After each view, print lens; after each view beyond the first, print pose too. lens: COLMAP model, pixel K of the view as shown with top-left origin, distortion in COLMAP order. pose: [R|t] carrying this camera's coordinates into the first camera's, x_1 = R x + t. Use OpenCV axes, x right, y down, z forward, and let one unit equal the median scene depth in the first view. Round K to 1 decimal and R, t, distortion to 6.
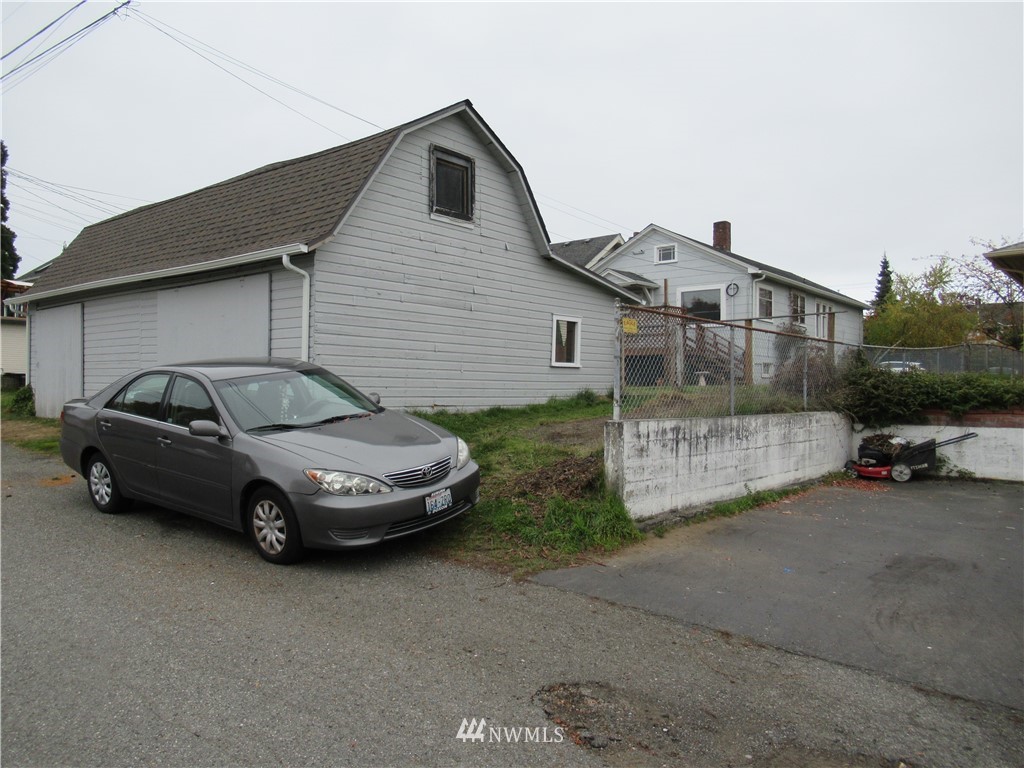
lens RADIAL K [[764.7, 0, 515.8], [0, 764.7, 383.3], [0, 0, 1]] dist [-0.008985, 0.008285]
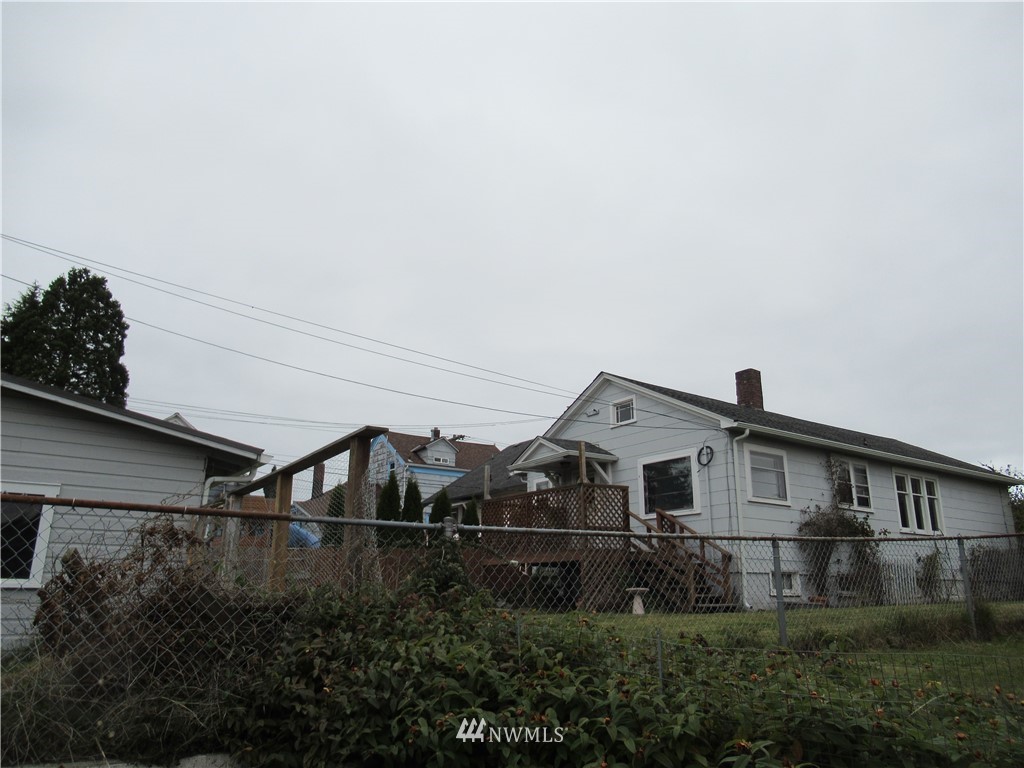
lens RADIAL K [[764.7, 0, 515.8], [0, 764.7, 383.3], [0, 0, 1]] dist [-0.008985, 0.008285]
pose [[0.966056, -0.072242, -0.248026, 0.505954], [0.002897, 0.963072, -0.269230, -0.014867], [0.258317, 0.259373, 0.930590, 0.593823]]
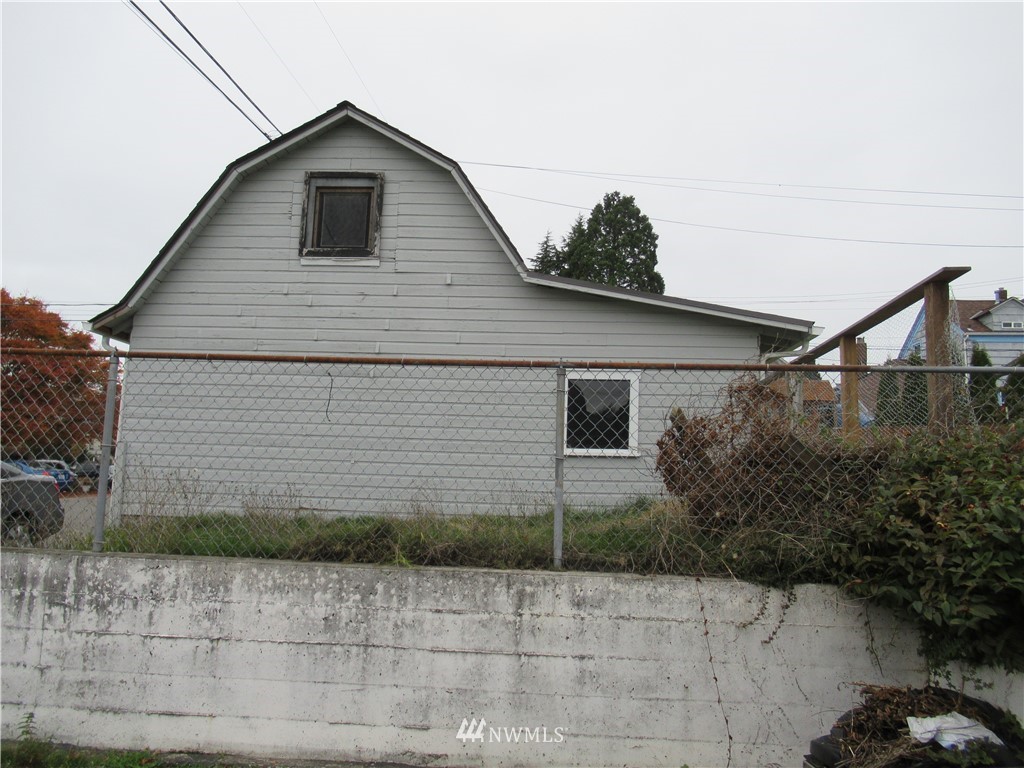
lens RADIAL K [[764.7, 0, 515.8], [0, 764.7, 383.3], [0, 0, 1]] dist [-0.008985, 0.008285]
pose [[0.591827, -0.089622, -0.801067, 0.500322], [-0.015971, 0.992301, -0.122817, -0.003080], [0.805906, 0.085481, 0.585839, 0.580157]]
